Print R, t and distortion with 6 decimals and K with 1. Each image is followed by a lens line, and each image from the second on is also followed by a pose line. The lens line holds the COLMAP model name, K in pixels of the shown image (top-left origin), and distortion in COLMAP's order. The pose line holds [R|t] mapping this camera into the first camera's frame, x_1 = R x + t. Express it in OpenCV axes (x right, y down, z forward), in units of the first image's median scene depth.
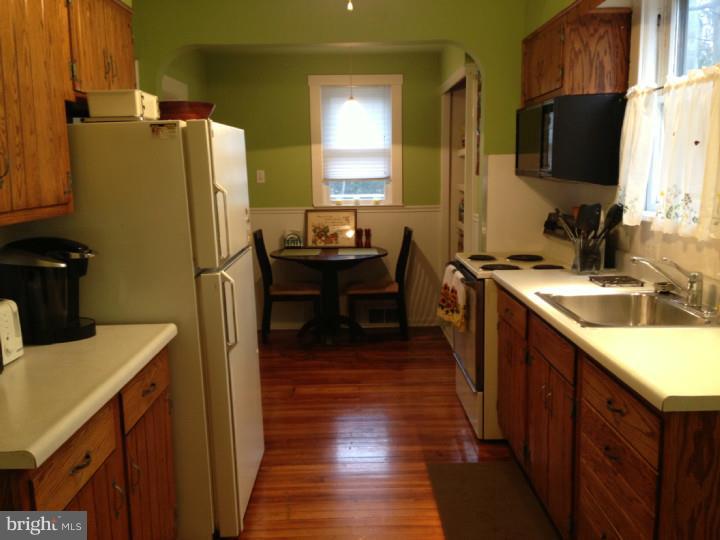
lens RADIAL K [[656.1, 0, 360.0], [0, 656.1, 270.0], [0, 0, 1]] dist [0.136854, -0.241179]
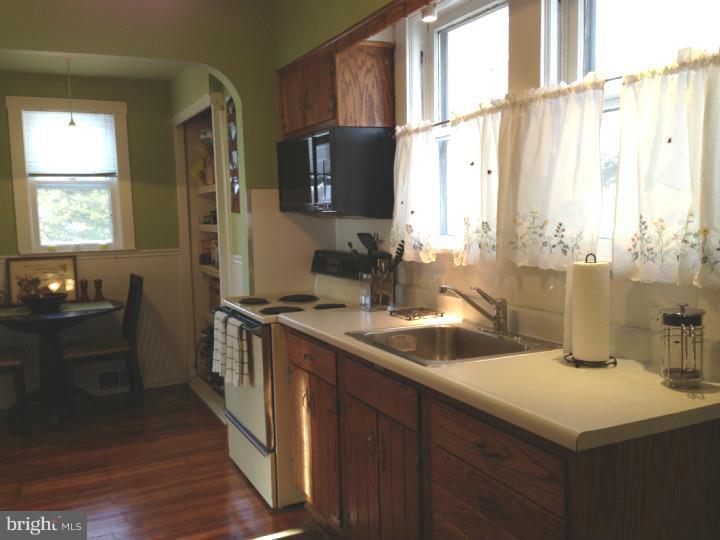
lens RADIAL K [[656.1, 0, 360.0], [0, 656.1, 270.0], [0, 0, 1]] dist [0.136854, -0.241179]
pose [[0.900930, -0.043240, 0.431805, -0.062026], [0.074282, 0.995704, -0.055277, -0.000422], [-0.427559, 0.081876, 0.900272, 0.103892]]
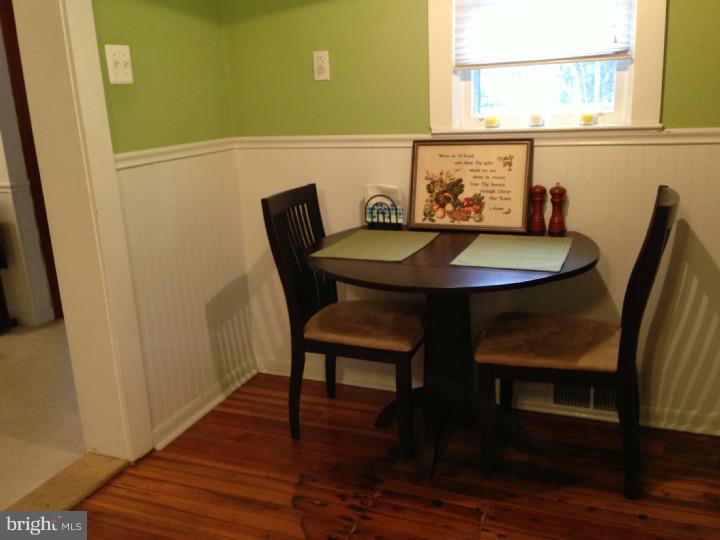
lens RADIAL K [[674.1, 0, 360.0], [0, 674.1, 270.0], [0, 0, 1]] dist [0.142080, -0.263614]
pose [[0.920550, 0.077029, -0.382954, 0.084611], [-0.032913, 0.992173, 0.120453, -0.077640], [0.389236, -0.098279, 0.915880, 0.742562]]
